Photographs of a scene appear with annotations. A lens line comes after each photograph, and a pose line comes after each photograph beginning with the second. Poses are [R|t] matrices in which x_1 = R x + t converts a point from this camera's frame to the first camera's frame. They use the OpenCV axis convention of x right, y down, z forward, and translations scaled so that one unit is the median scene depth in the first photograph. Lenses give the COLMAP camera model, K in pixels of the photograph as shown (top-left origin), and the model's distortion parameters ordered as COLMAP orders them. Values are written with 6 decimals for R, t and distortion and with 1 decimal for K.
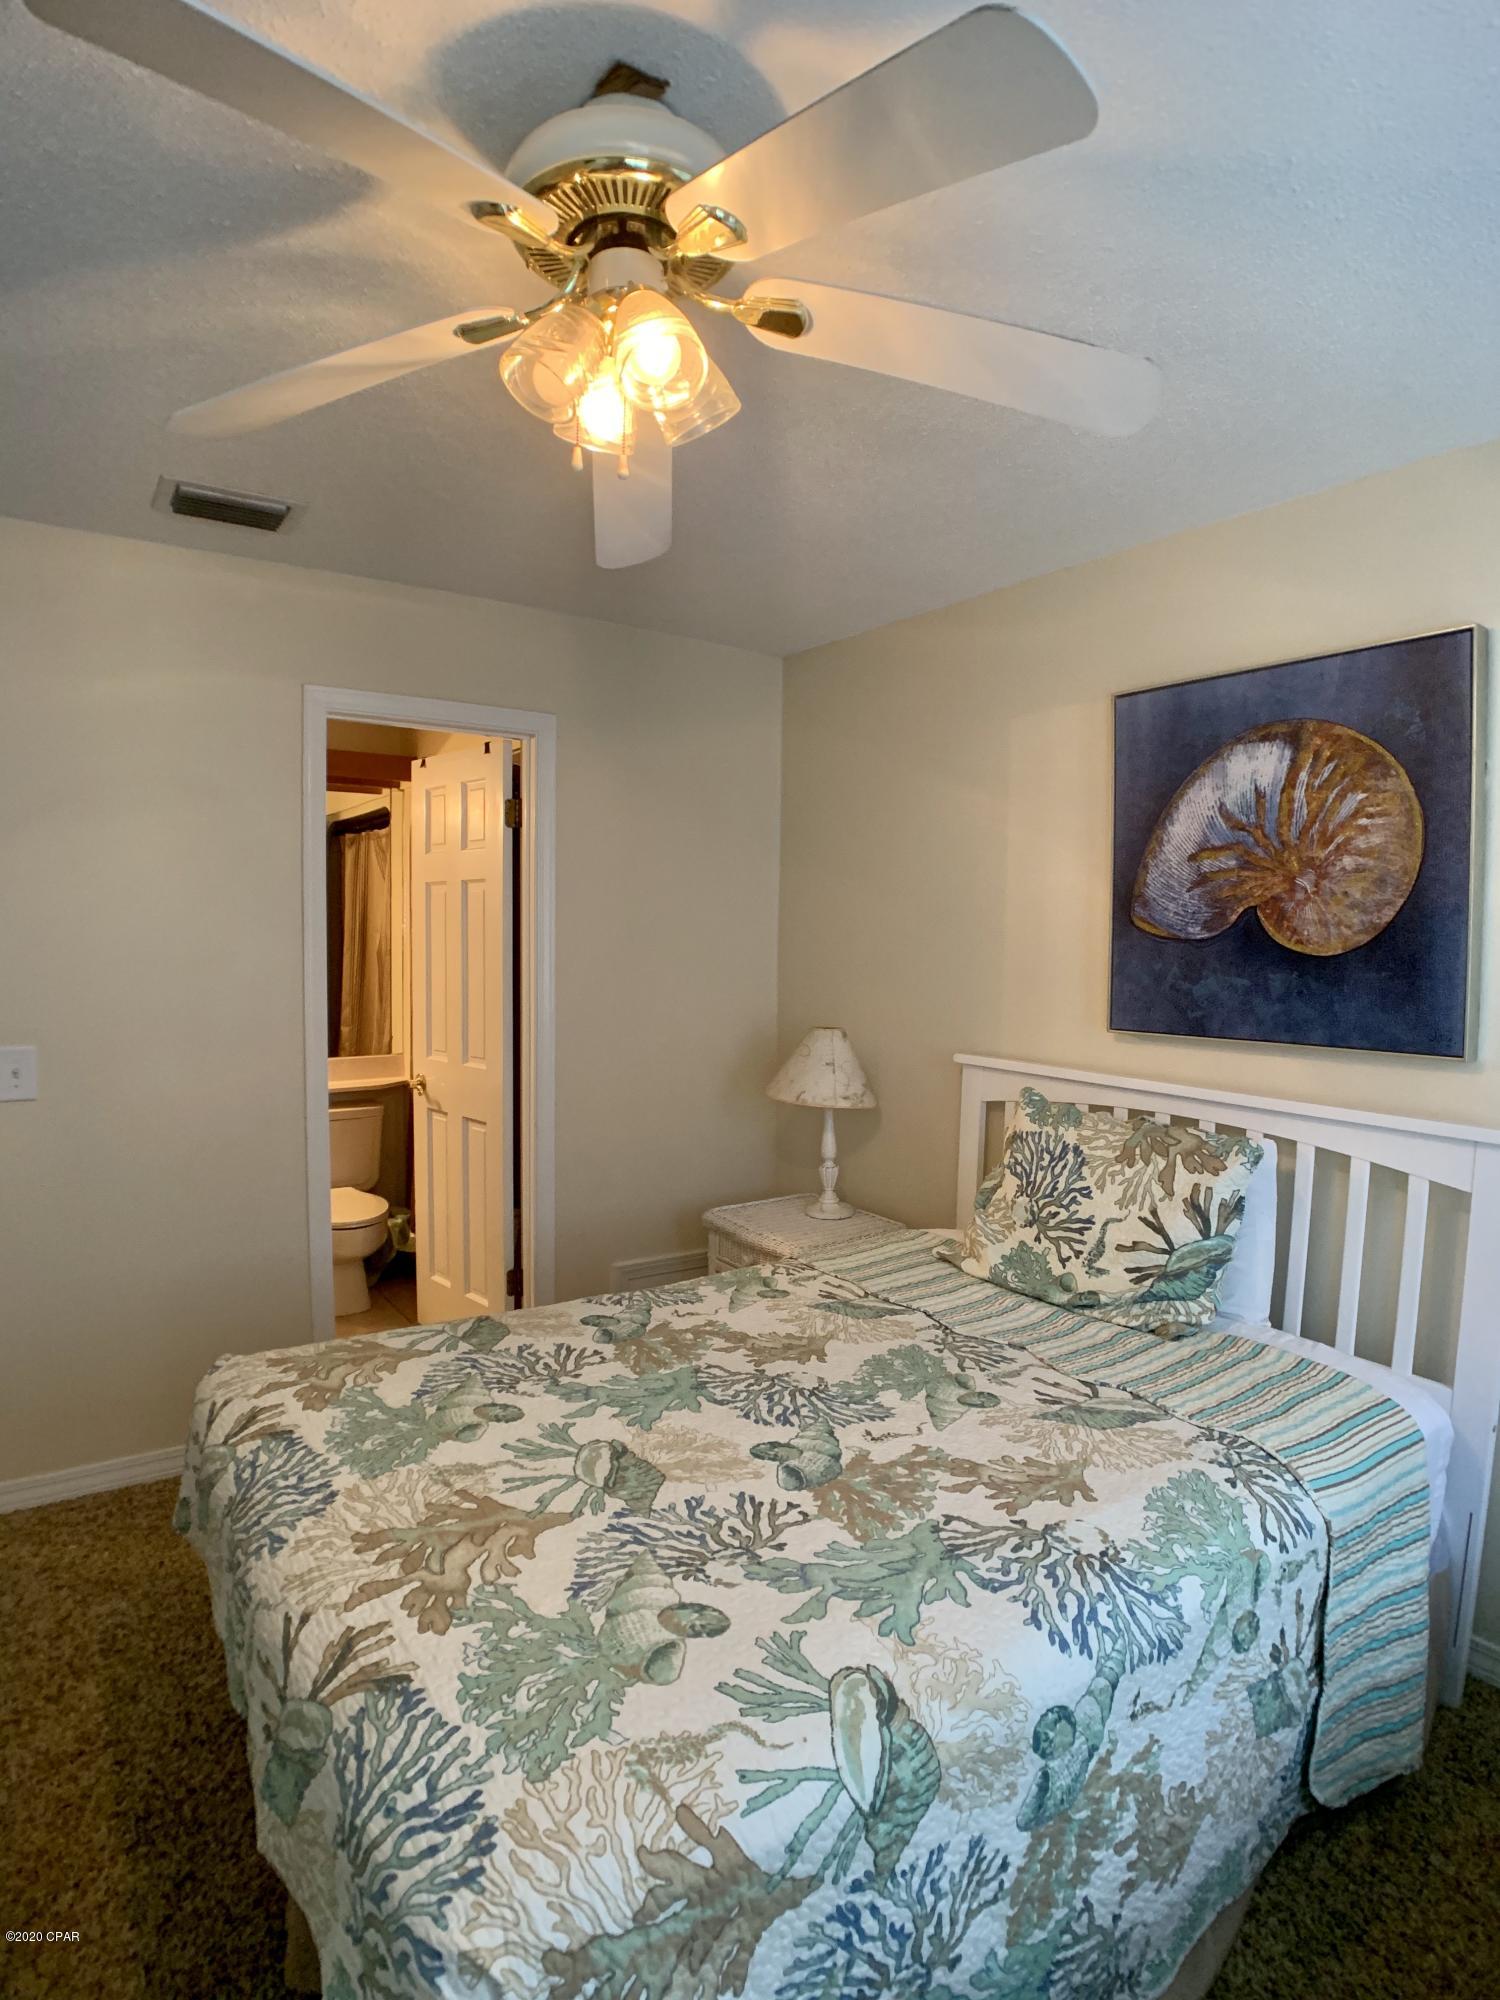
lens RADIAL K [[1060.6, 0, 765.1], [0, 1060.6, 1003.8], [0, 0, 1]] dist [-0.085054, 0.006588]
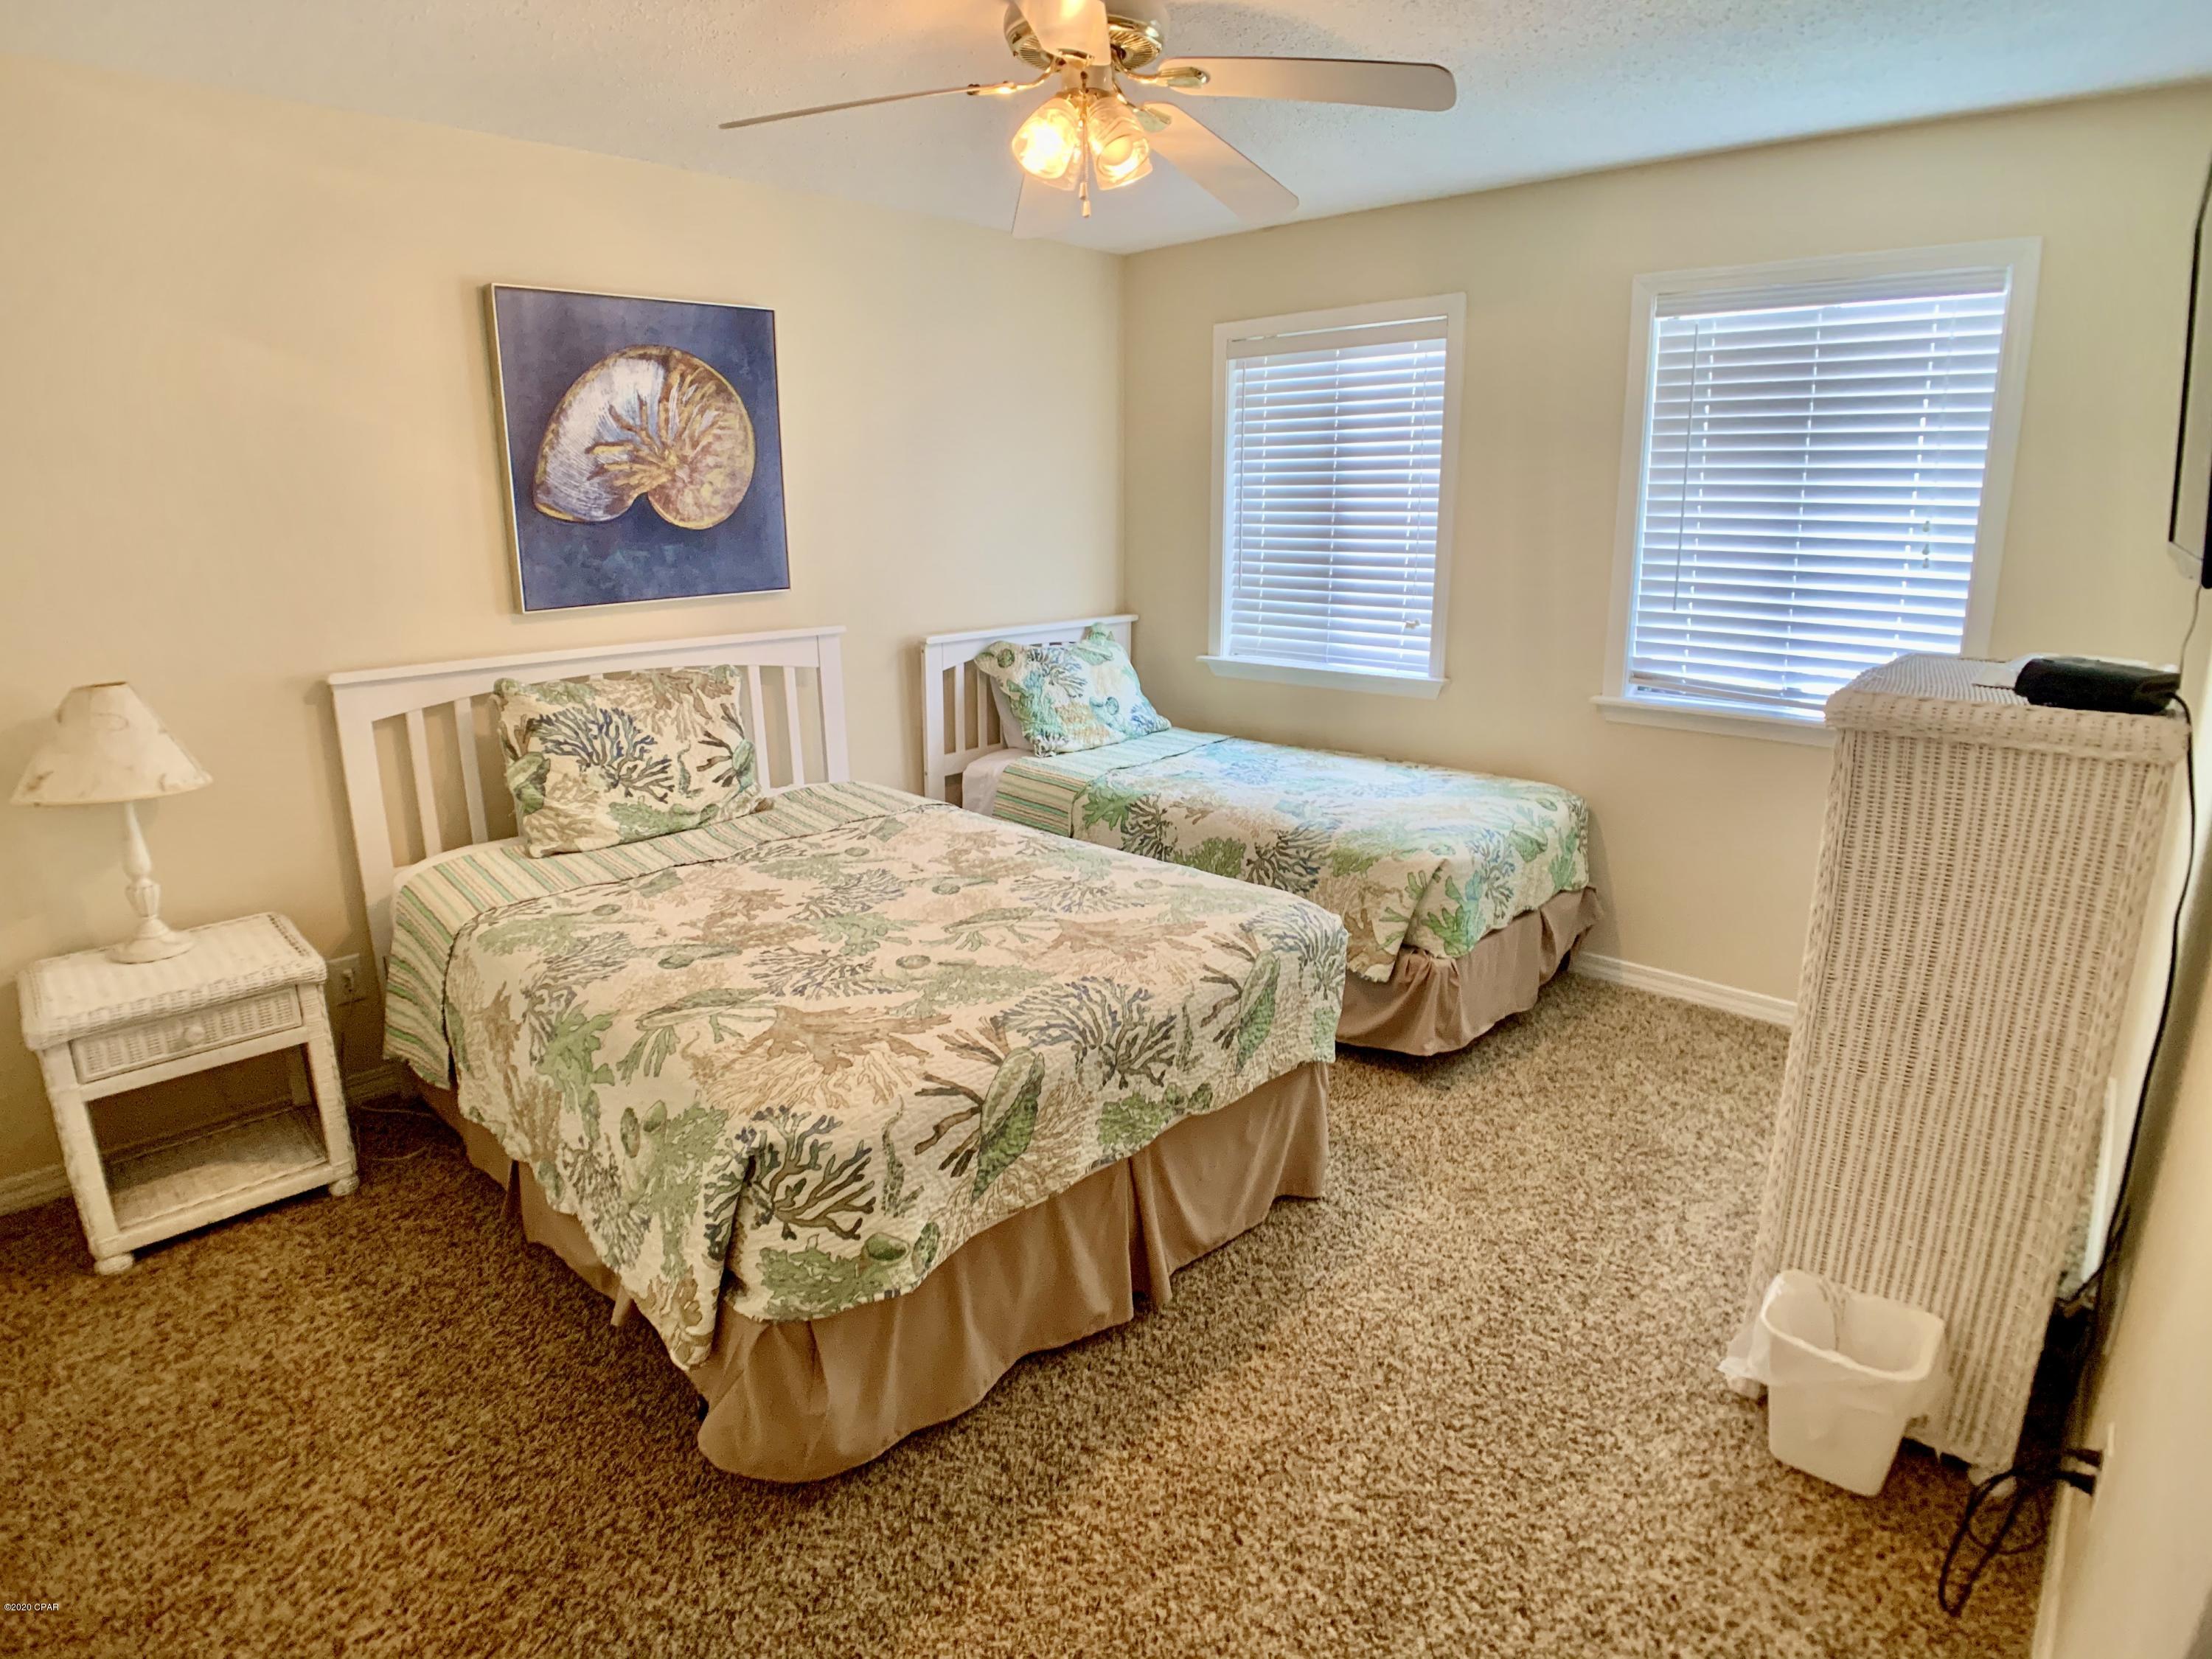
lens RADIAL K [[1173.0, 0, 1107.5], [0, 1173.0, 808.7], [0, 0, 1]] dist [-0.085054, 0.006588]
pose [[-0.193061, -0.254959, 0.947483, -1.125419], [0.071672, 0.959405, 0.272772, -0.070200], [-0.978566, 0.120569, -0.166950, 0.772781]]
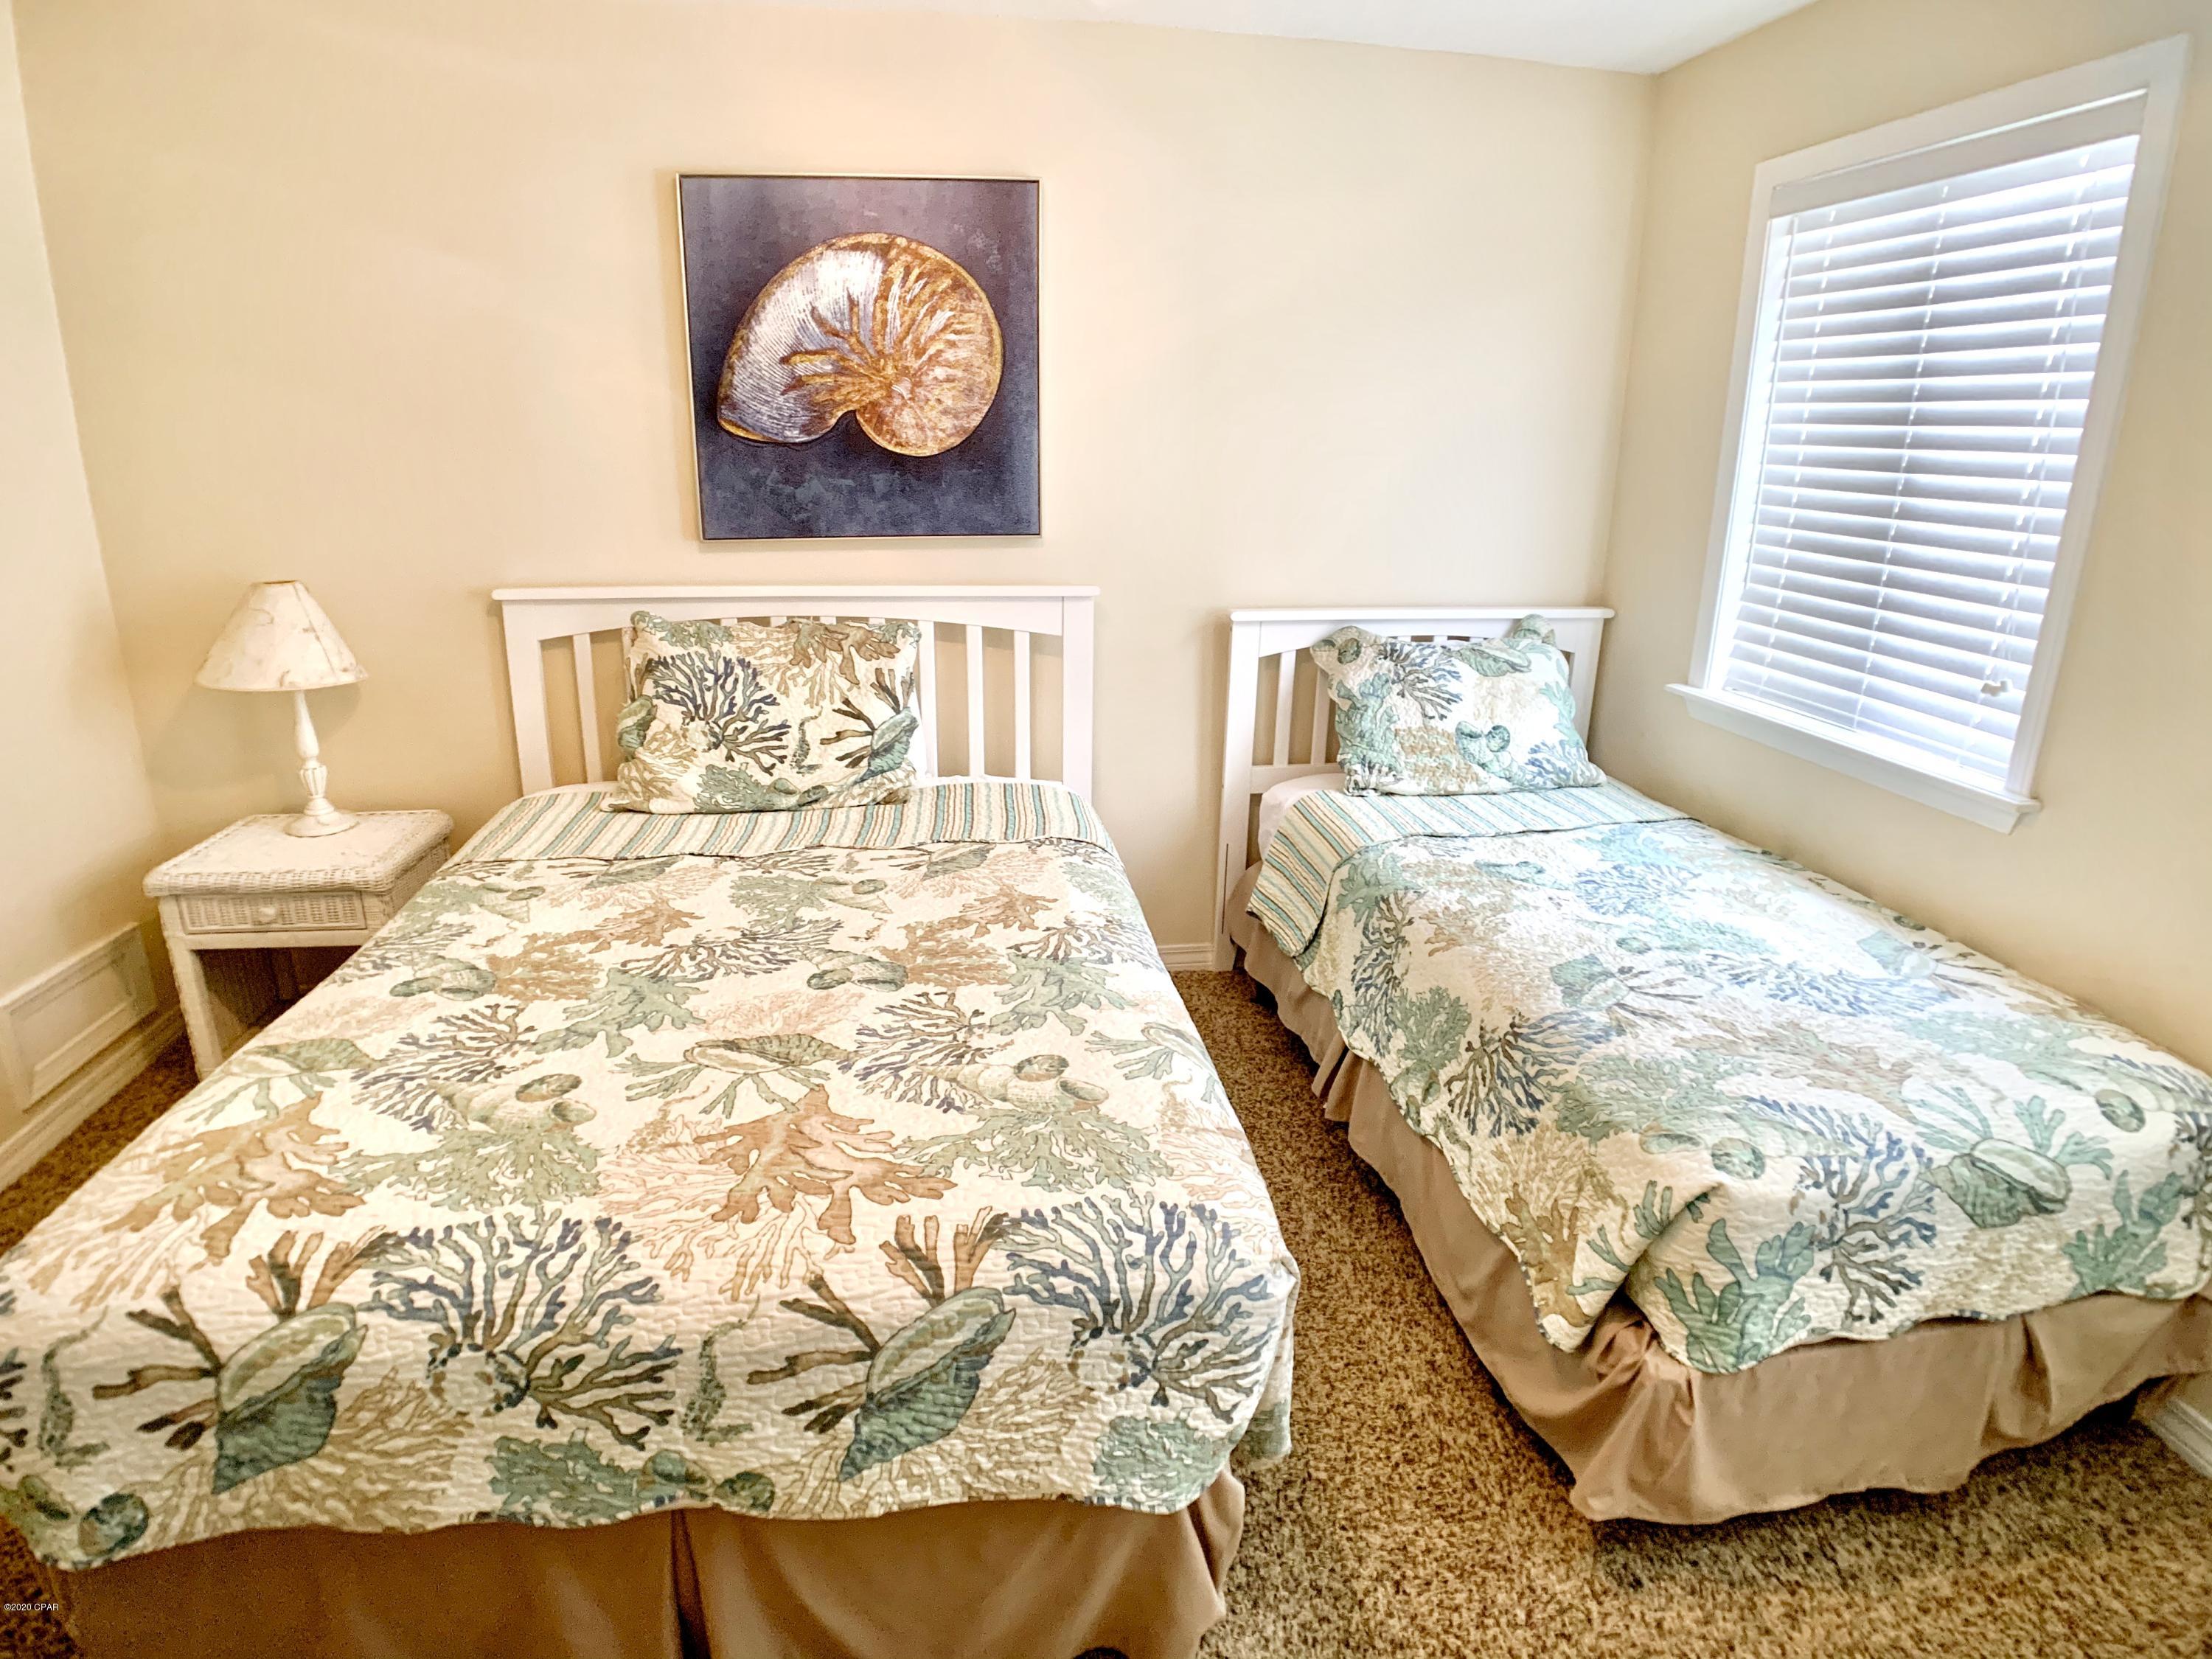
lens RADIAL K [[1173.0, 0, 1107.5], [0, 1173.0, 808.7], [0, 0, 1]] dist [-0.085054, 0.006588]
pose [[0.450477, -0.271594, 0.850475, -0.577933], [0.052390, 0.959006, 0.278502, -0.018832], [-0.891250, -0.080902, 0.446239, 0.205859]]
